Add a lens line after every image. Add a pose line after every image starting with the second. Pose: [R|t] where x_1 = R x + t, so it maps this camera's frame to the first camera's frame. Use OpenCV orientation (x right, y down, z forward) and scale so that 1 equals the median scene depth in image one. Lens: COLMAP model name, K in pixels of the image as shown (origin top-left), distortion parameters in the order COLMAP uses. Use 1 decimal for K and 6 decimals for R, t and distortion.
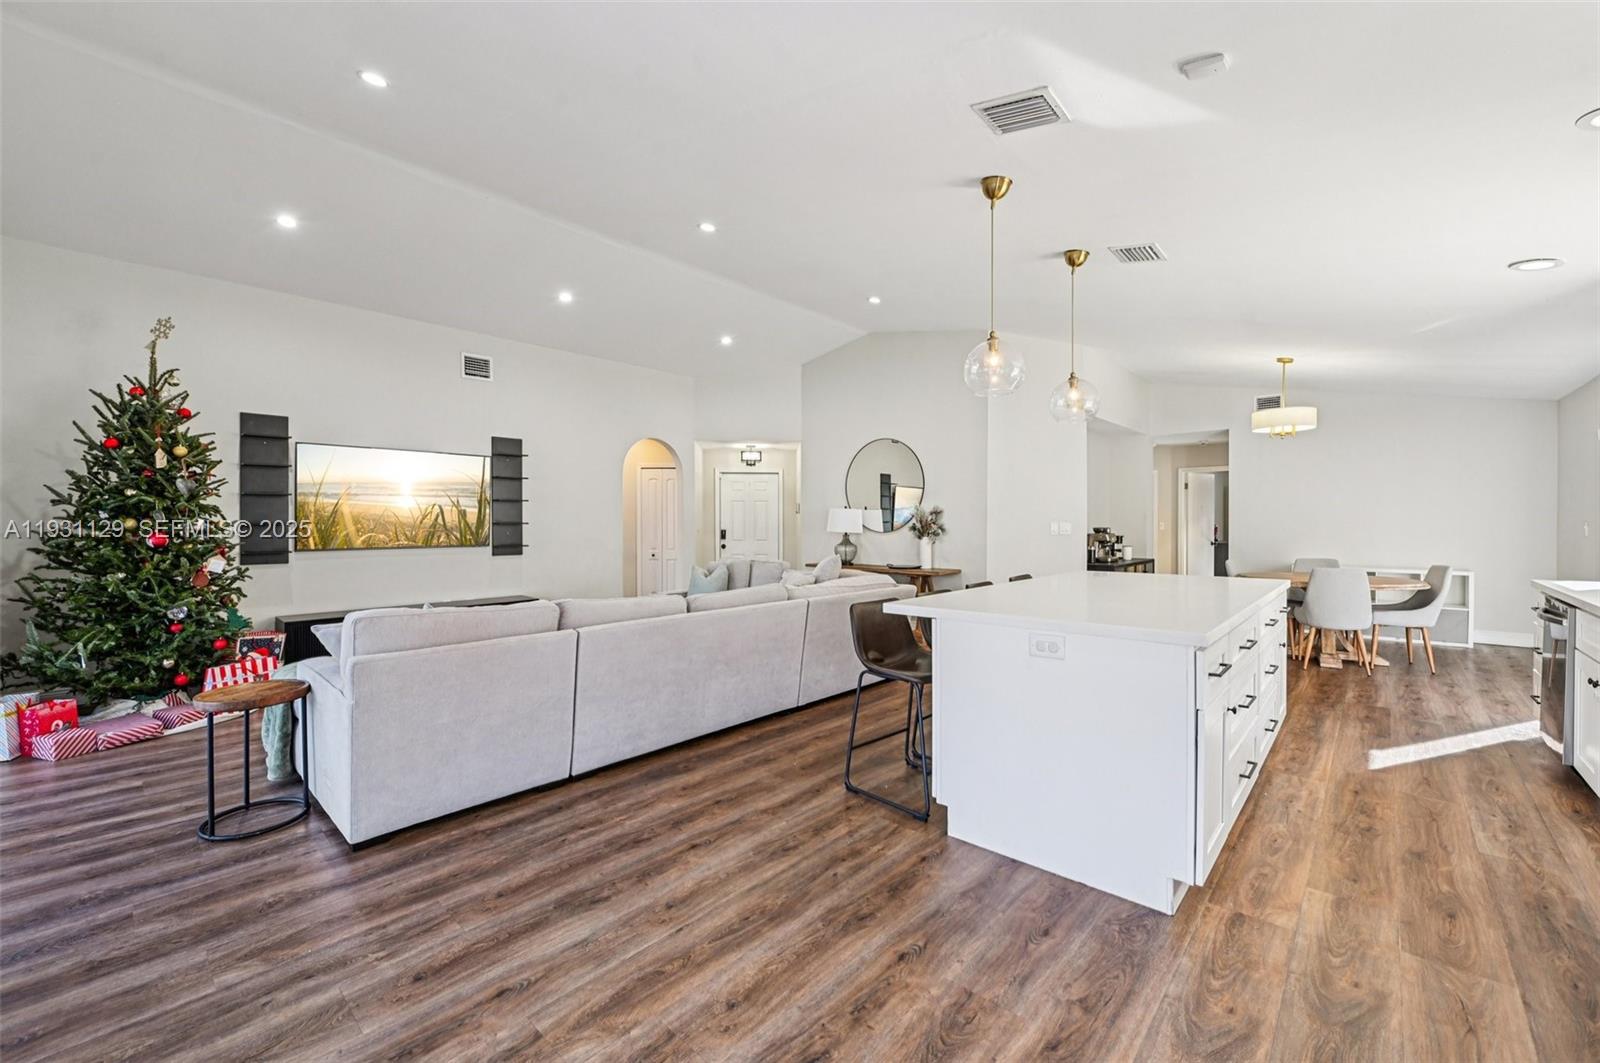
lens RADIAL K [[637.7, 0, 798.1], [0, 637.7, 525.8], [0, 0, 1]] dist [-0.008958, 0.000025]
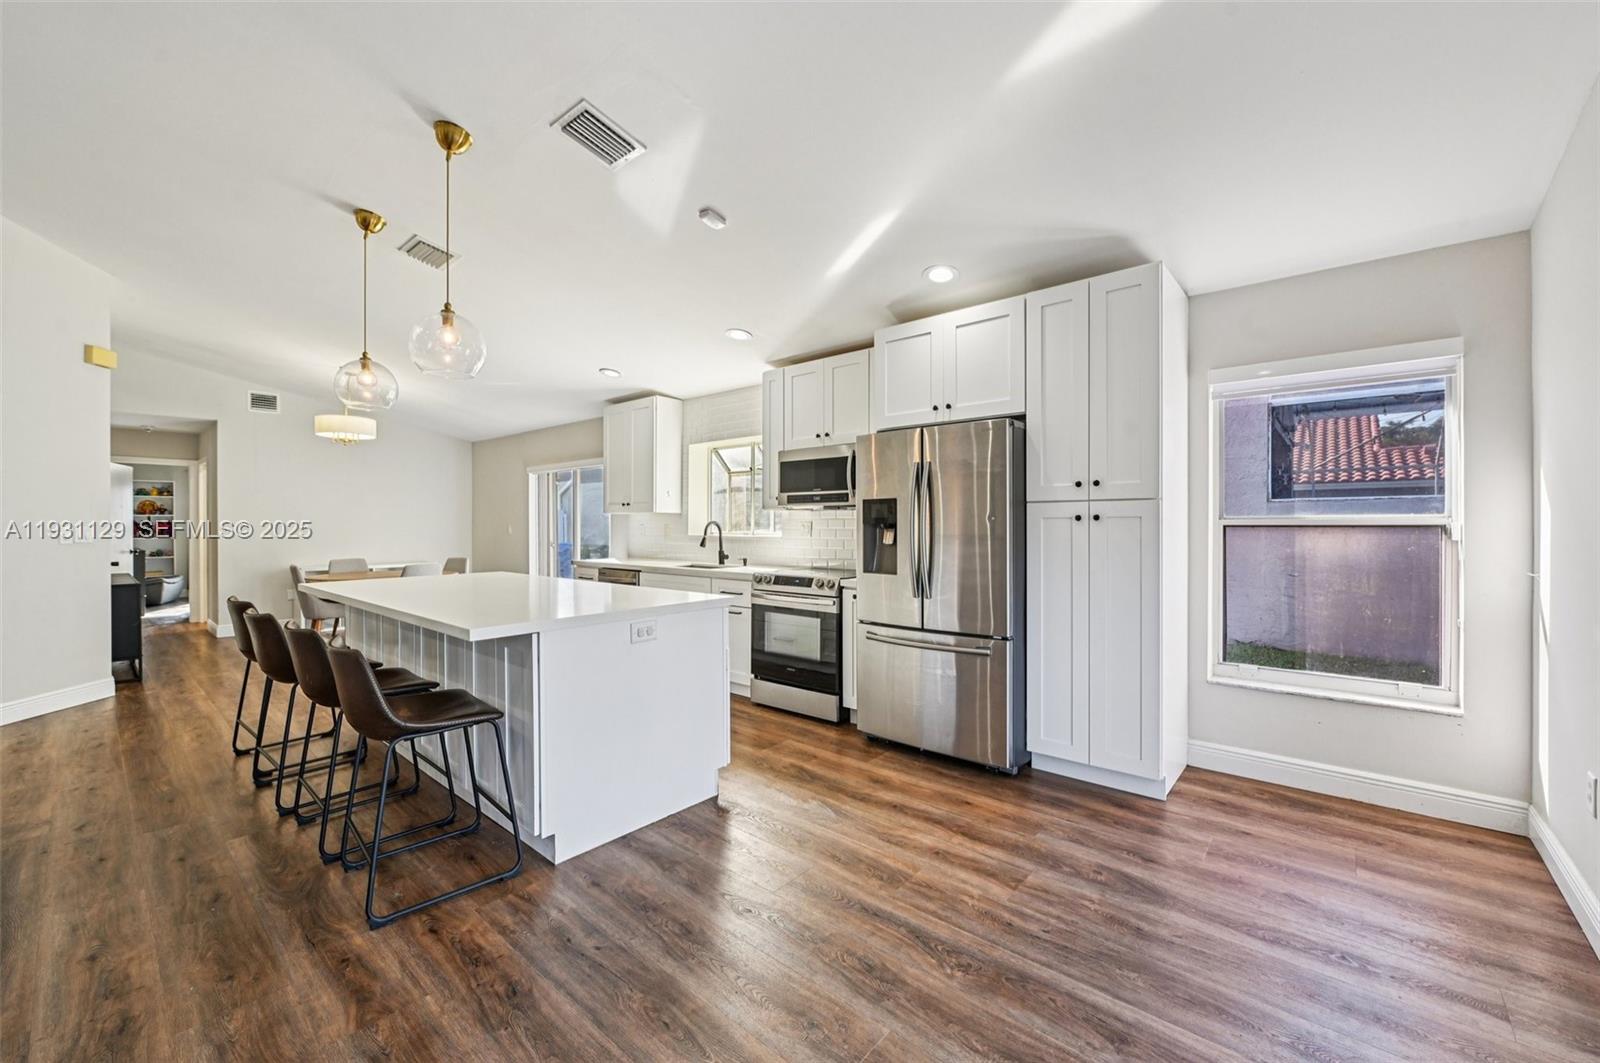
lens RADIAL K [[633.9, 0, 795.7], [0, 633.9, 527.4], [0, 0, 1]] dist [-0.006625, -0.000422]
pose [[-0.021447, -0.003779, 0.999763, -0.504255], [0.007020, 0.999968, 0.003930, -0.001272], [-0.999745, 0.007102, -0.021419, 0.494732]]
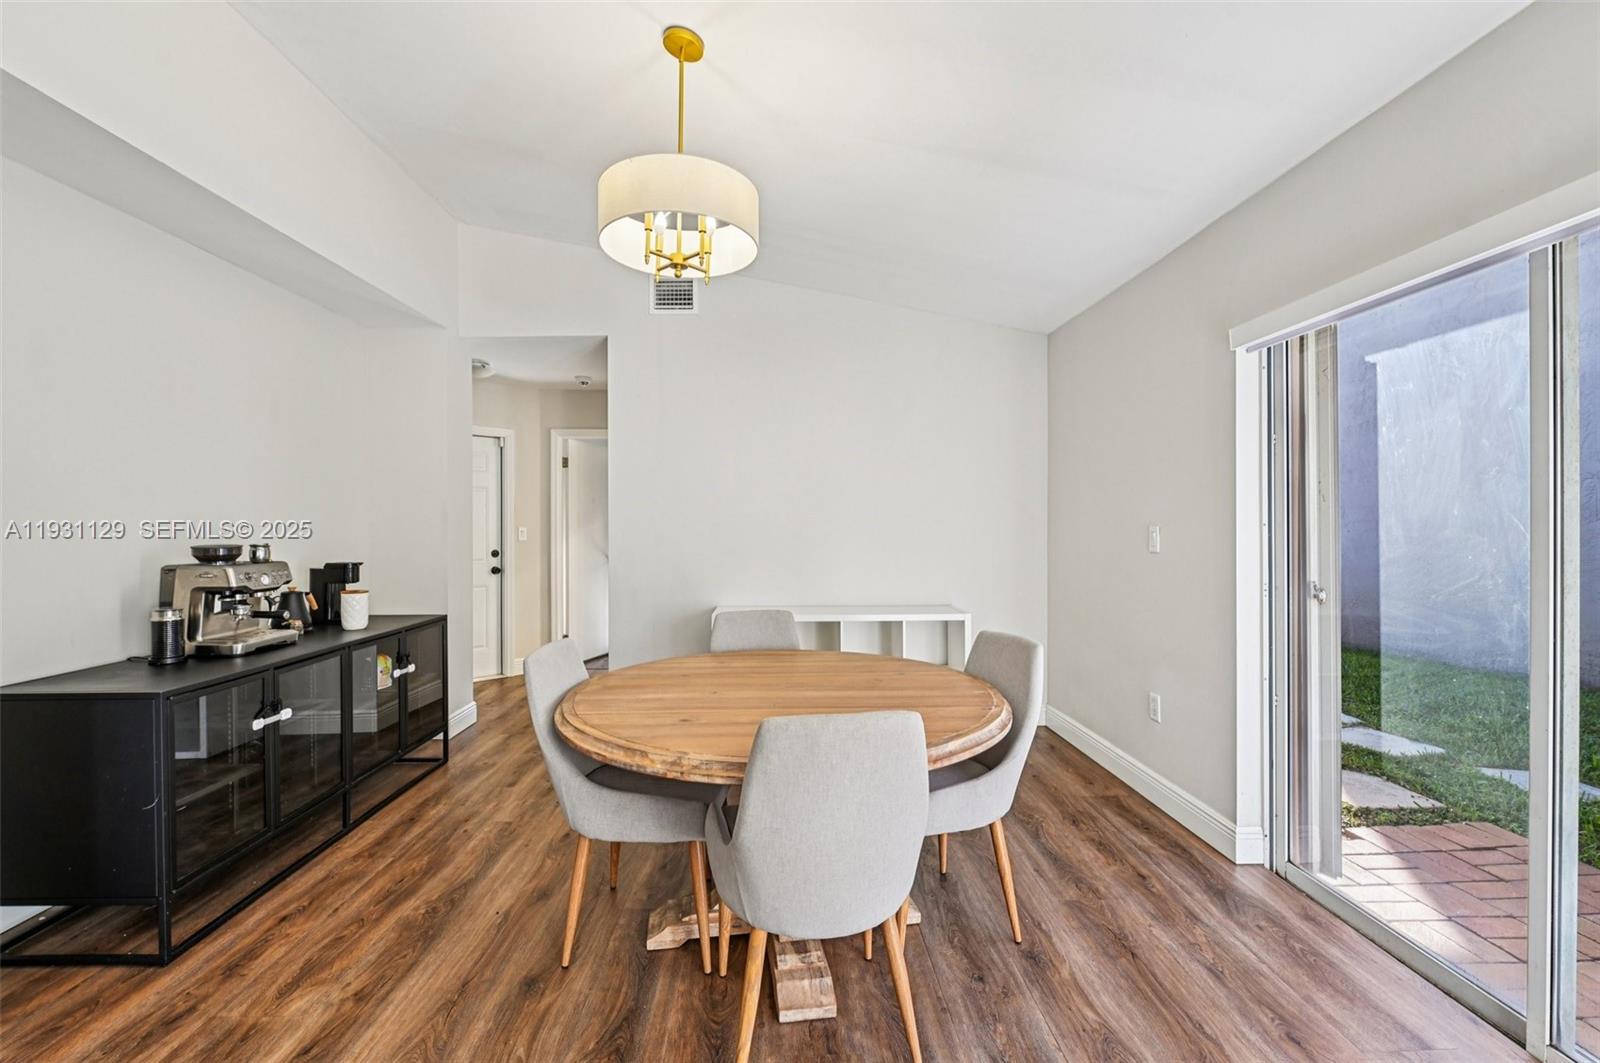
lens RADIAL K [[672.1, 0, 794.8], [0, 672.1, 526.7], [0, 0, 1]] dist [-0.007623, -0.000750]
pose [[0.719406, -0.003431, 0.694581, 0.978428], [0.006807, 0.999975, -0.002111, -0.008055], [-0.694556, 0.006247, 0.719411, 1.224553]]
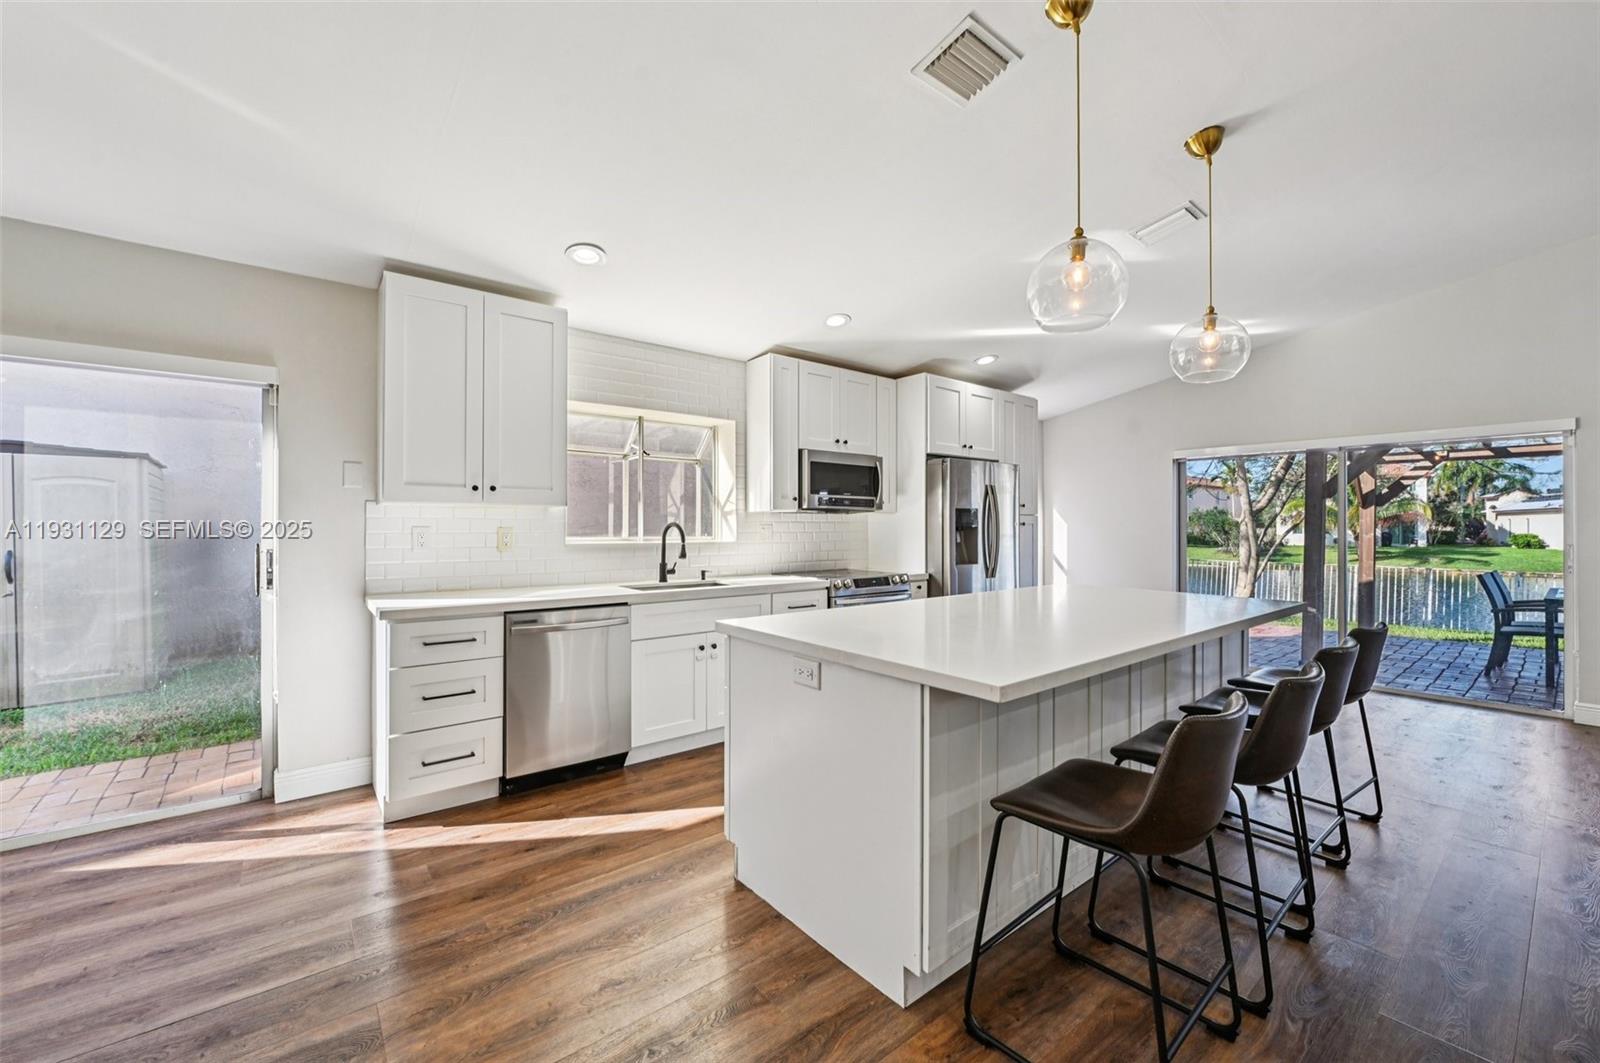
lens RADIAL K [[637.7, 0, 798.1], [0, 637.7, 525.8], [0, 0, 1]] dist [-0.008958, 0.000025]
pose [[-0.988334, -0.000515, 0.152302, 0.653663], [0.000138, 0.999991, 0.004278, -0.010963], [-0.152303, 0.004249, -0.988325, 1.741109]]
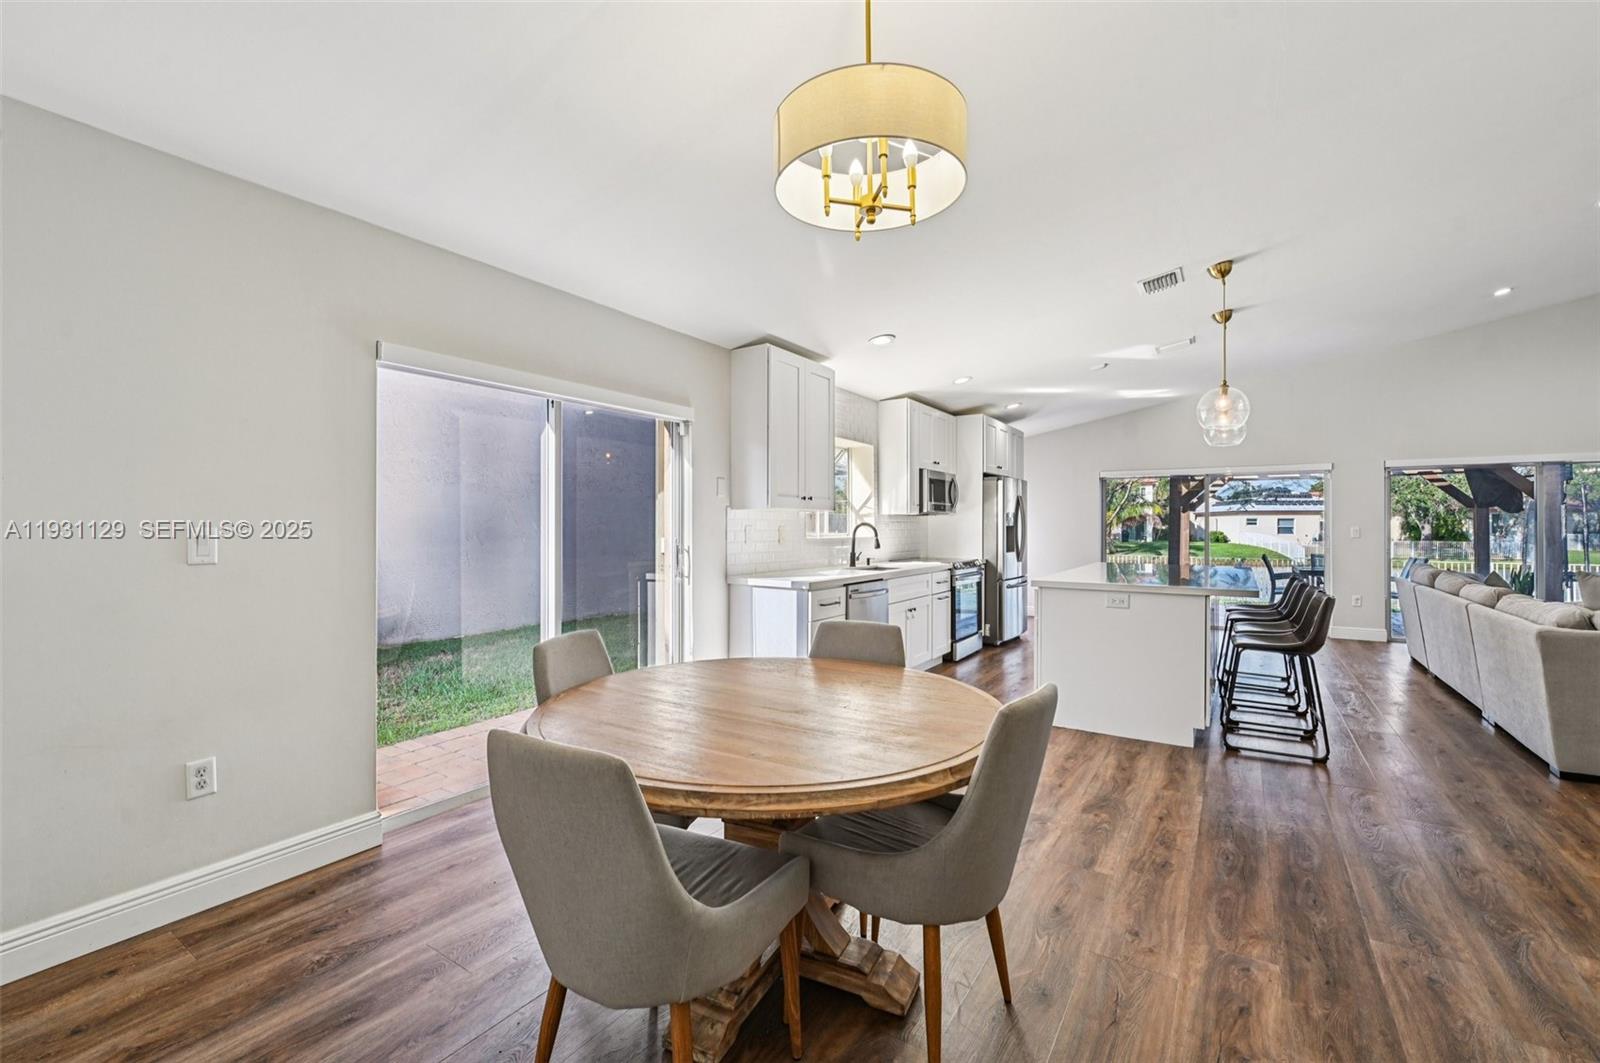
lens RADIAL K [[672.1, 0, 794.8], [0, 672.1, 526.7], [0, 0, 1]] dist [-0.007623, -0.000750]
pose [[-0.987791, -0.000207, -0.155785, 1.461277], [-0.001311, 0.999975, 0.006985, -0.013055], [0.155779, 0.007104, -0.987766, 2.233170]]
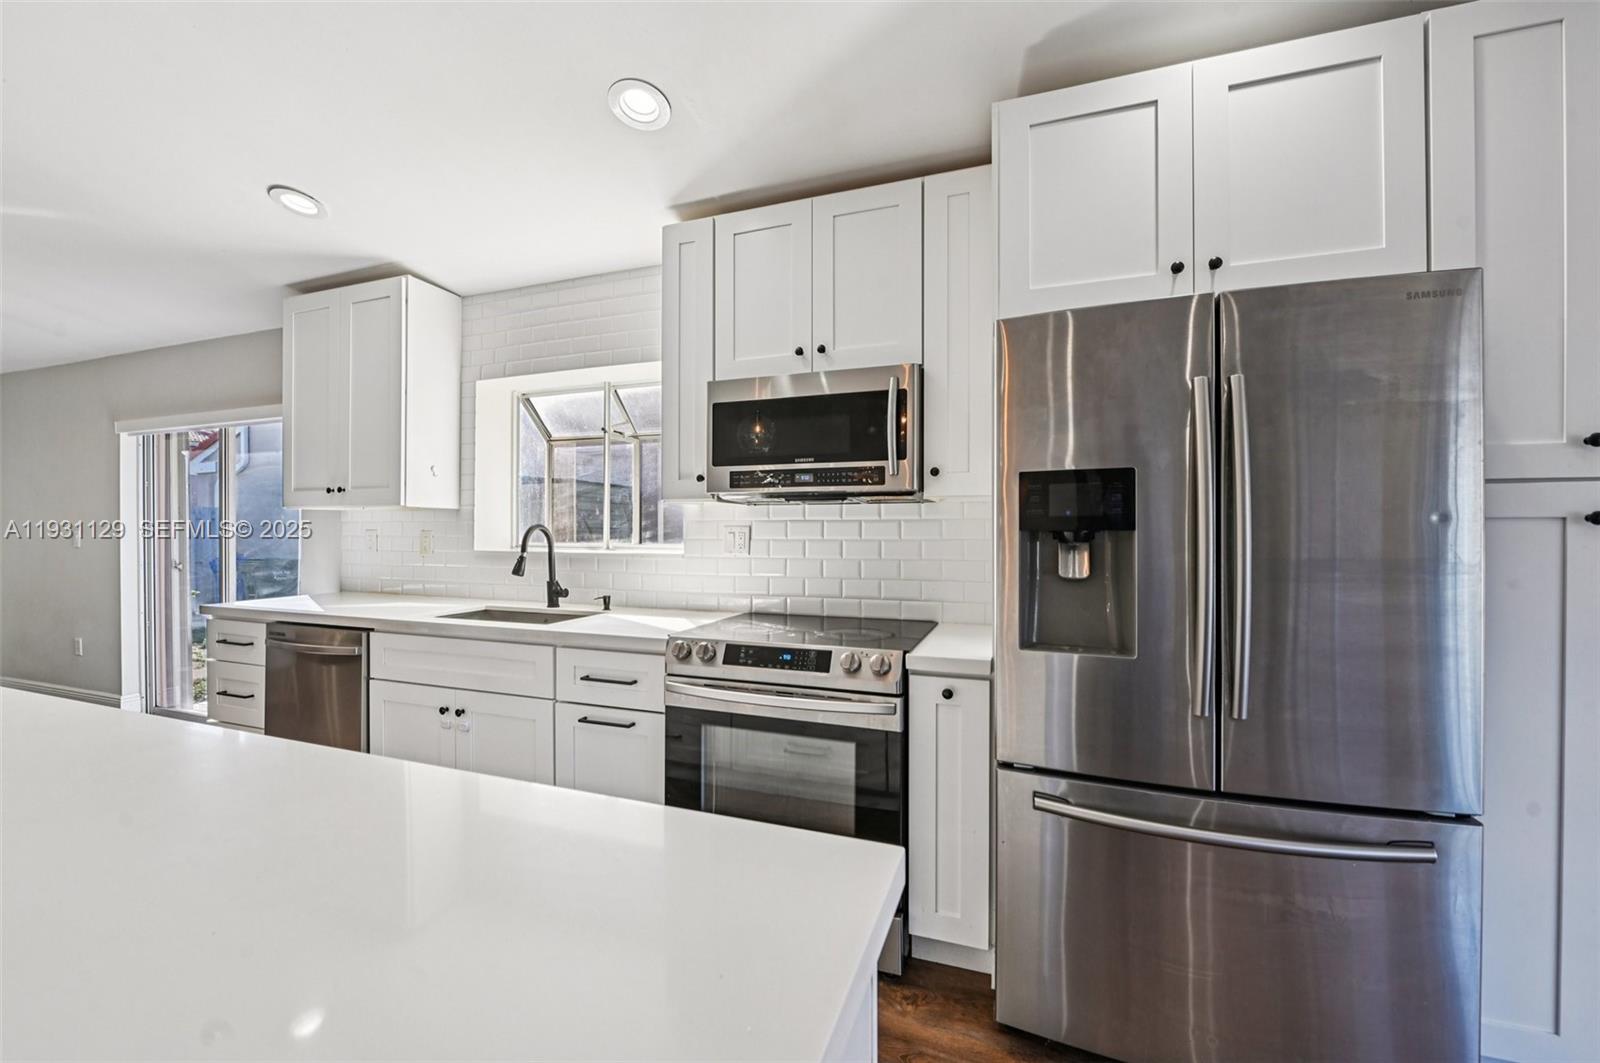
lens RADIAL K [[634.4, 0, 796.3], [0, 634.4, 532.6], [0, 0, 1]] dist [-0.006248, -0.000486]
pose [[-0.380081, -0.003520, 0.924947, 0.191271], [0.004307, 0.999975, 0.005575, -0.004293], [-0.924943, 0.006102, -0.380056, 0.665253]]
